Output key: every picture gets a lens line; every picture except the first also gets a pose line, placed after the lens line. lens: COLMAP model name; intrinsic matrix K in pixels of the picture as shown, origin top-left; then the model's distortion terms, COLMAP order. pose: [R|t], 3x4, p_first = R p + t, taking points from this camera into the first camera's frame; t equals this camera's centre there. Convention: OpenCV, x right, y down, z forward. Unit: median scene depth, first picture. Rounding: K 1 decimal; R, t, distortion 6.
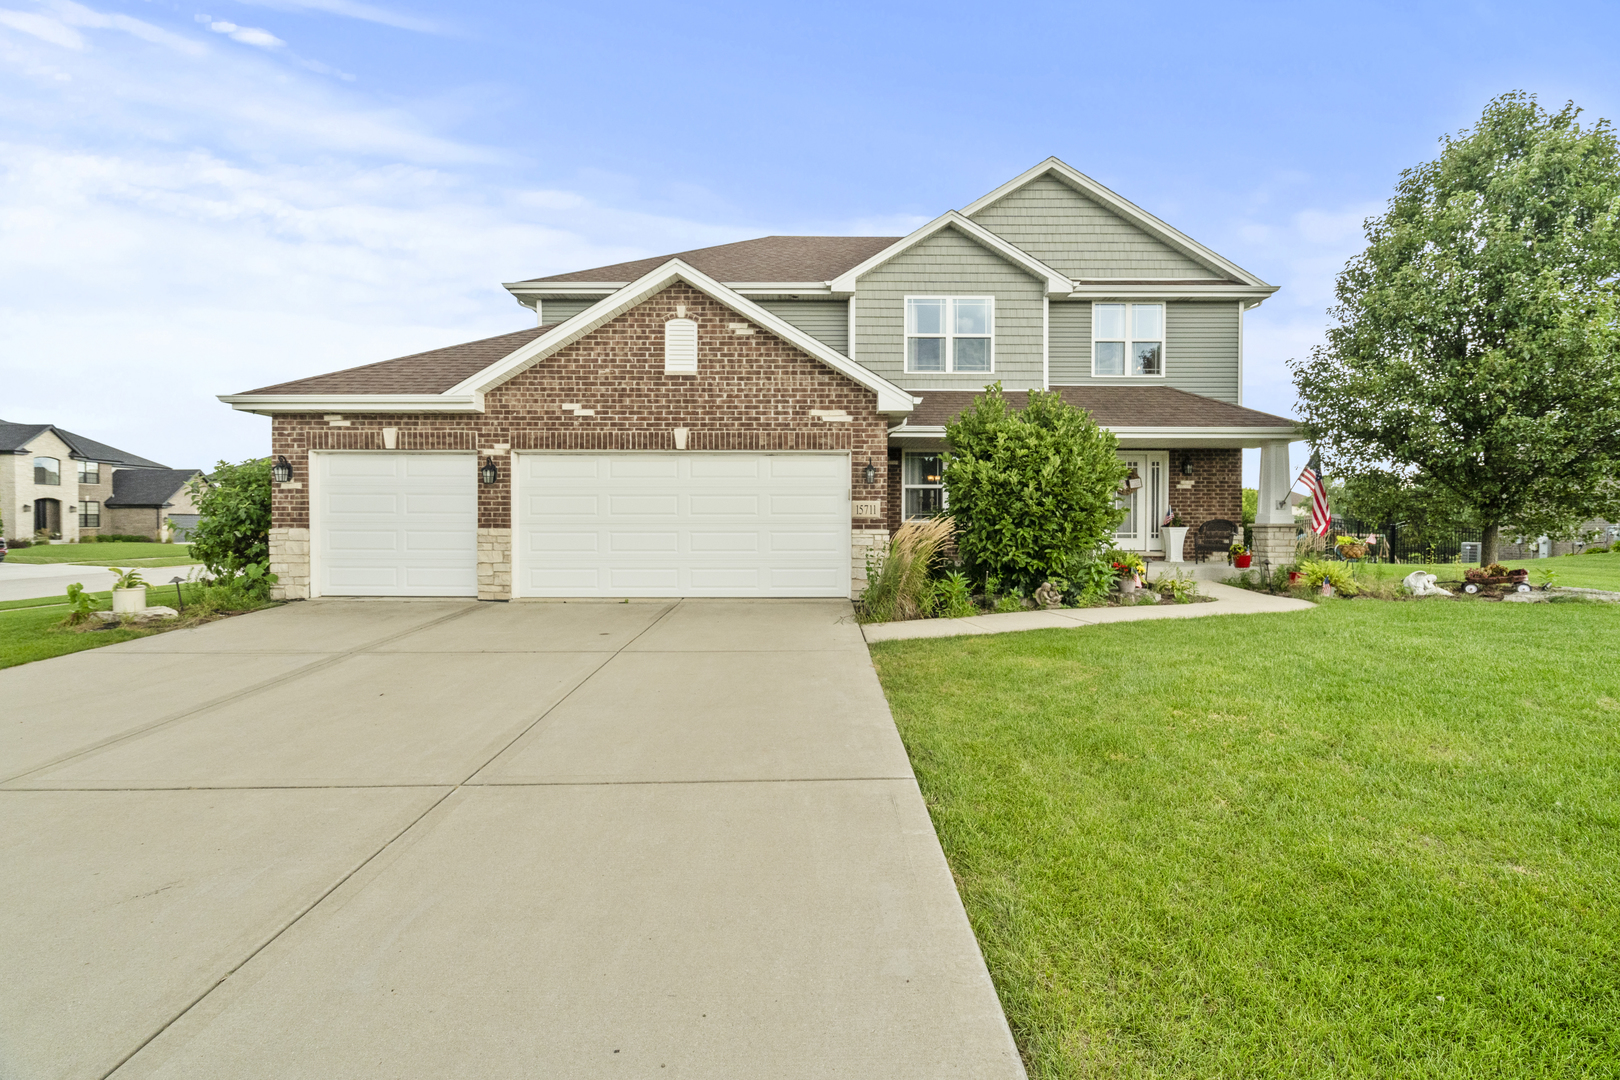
lens RADIAL K [[753.5, 0, 823.0], [0, 753.5, 629.9], [0, 0, 1]] dist [-0.023093, 0.000304]
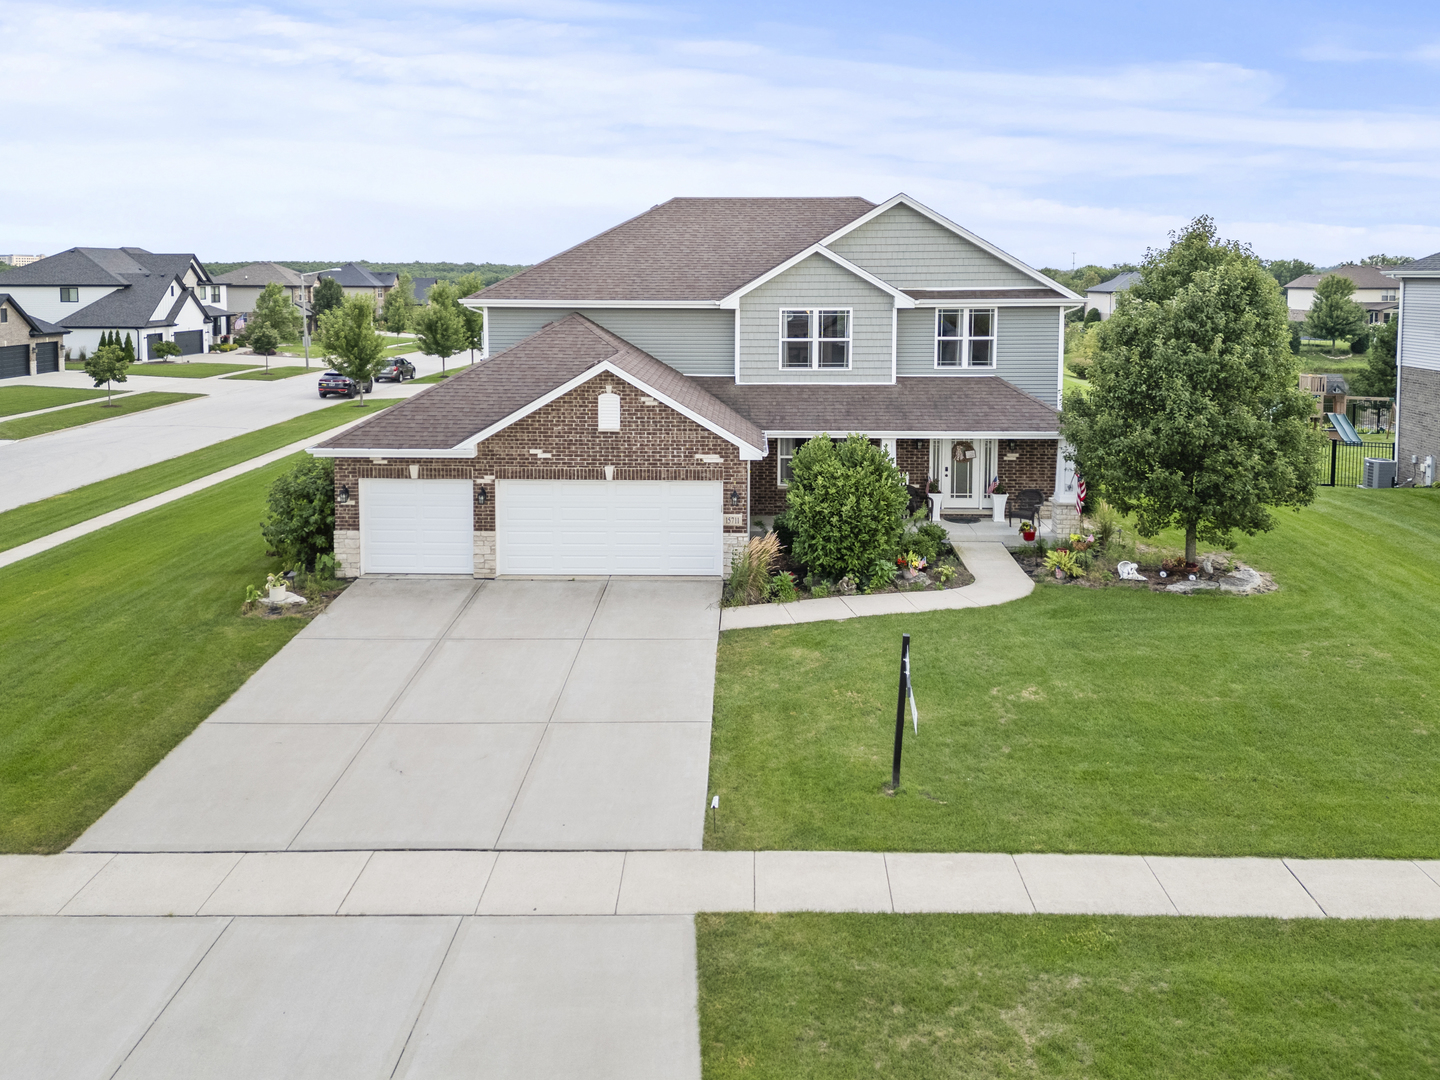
lens RADIAL K [[1005.5, 0, 718.9], [0, 1005.5, 535.6], [0, 0, 1]] dist [0.077322, -0.000153]
pose [[0.999234, 0.008462, -0.038194, 0.106299], [-0.005146, 0.996272, 0.086116, -0.301952], [0.038781, -0.085854, 0.995553, -0.990777]]
